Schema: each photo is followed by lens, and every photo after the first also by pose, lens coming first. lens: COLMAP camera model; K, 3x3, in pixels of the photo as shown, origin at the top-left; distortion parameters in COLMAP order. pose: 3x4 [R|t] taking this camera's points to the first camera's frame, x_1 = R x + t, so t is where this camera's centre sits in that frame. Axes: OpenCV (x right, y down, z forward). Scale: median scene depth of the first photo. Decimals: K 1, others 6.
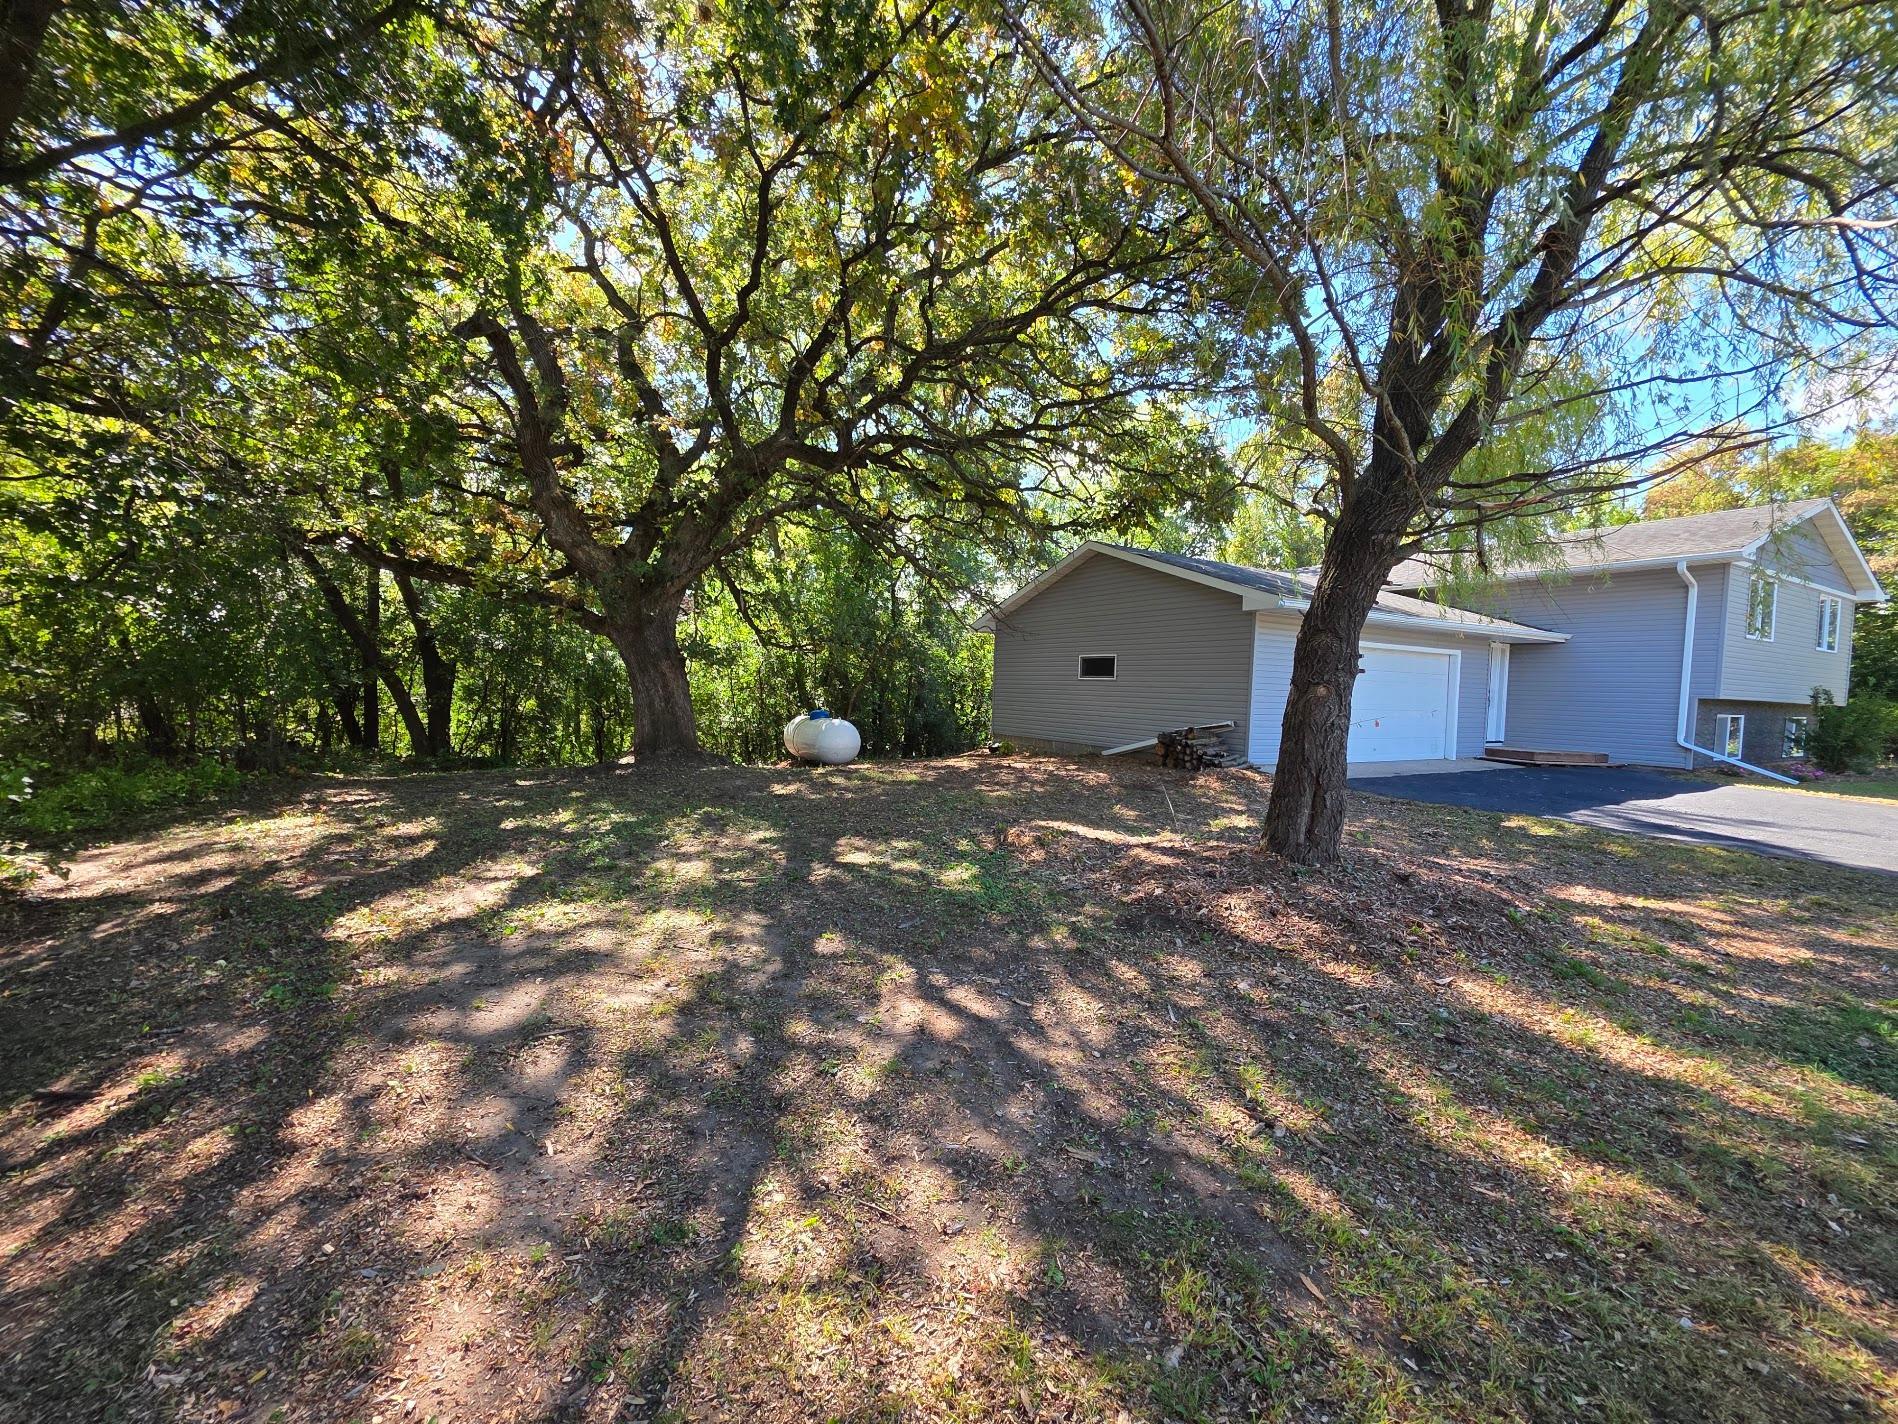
lens RADIAL K [[754.1, 0, 943.8], [0, 754.1, 716.9], [0, 0, 1]] dist [0.005408, -0.000690]
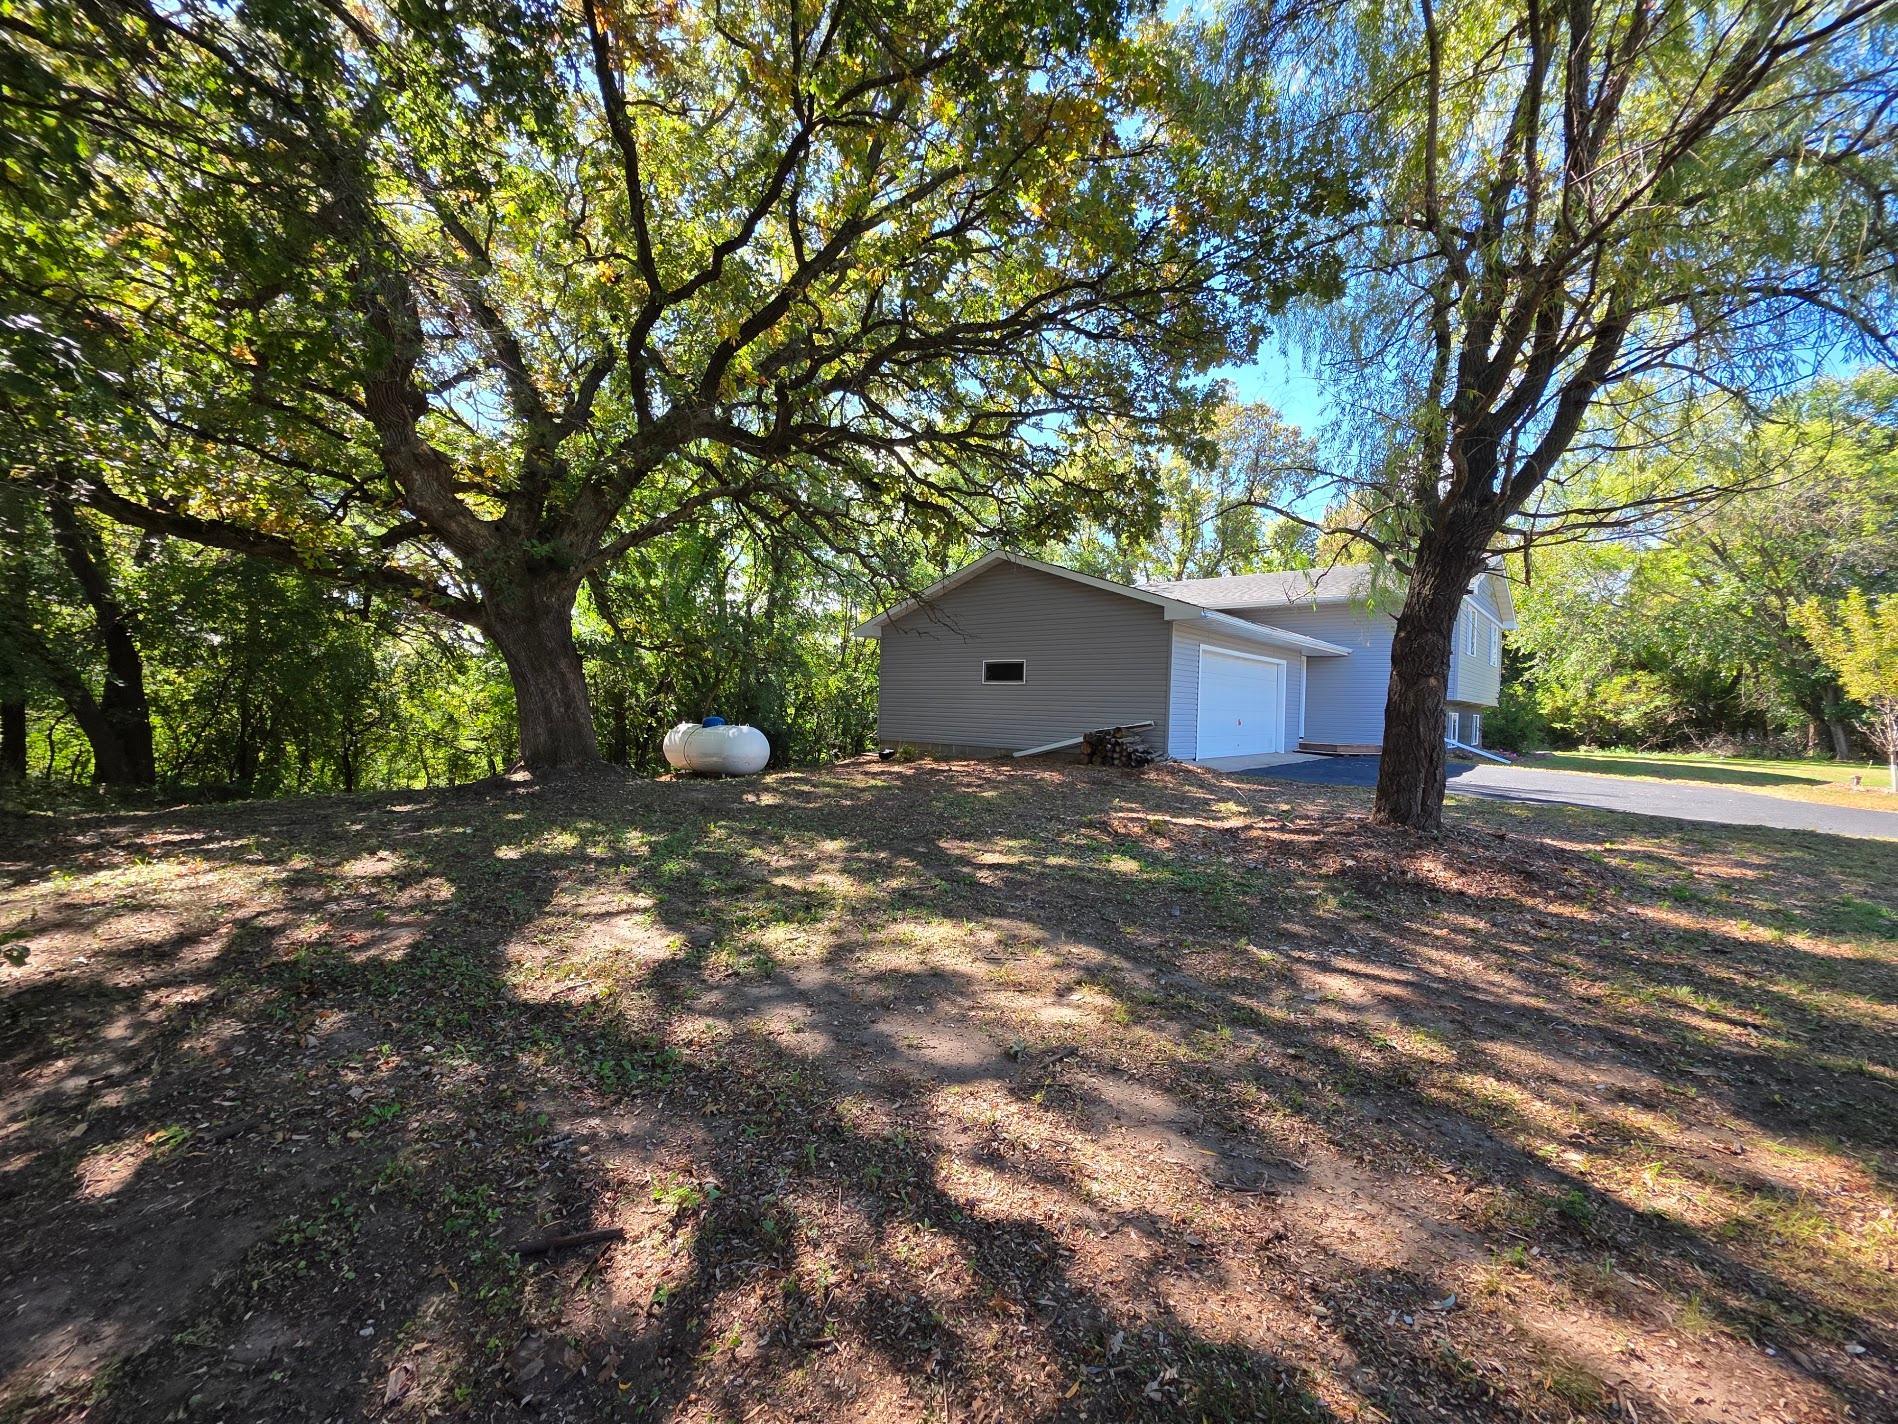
lens RADIAL K [[754.1, 0, 943.8], [0, 754.1, 716.9], [0, 0, 1]] dist [0.005408, -0.000690]
pose [[0.946118, -0.010917, 0.323638, -0.235805], [0.016916, 0.999733, -0.015731, 0.011494], [-0.323380, 0.020358, 0.946050, 0.054279]]
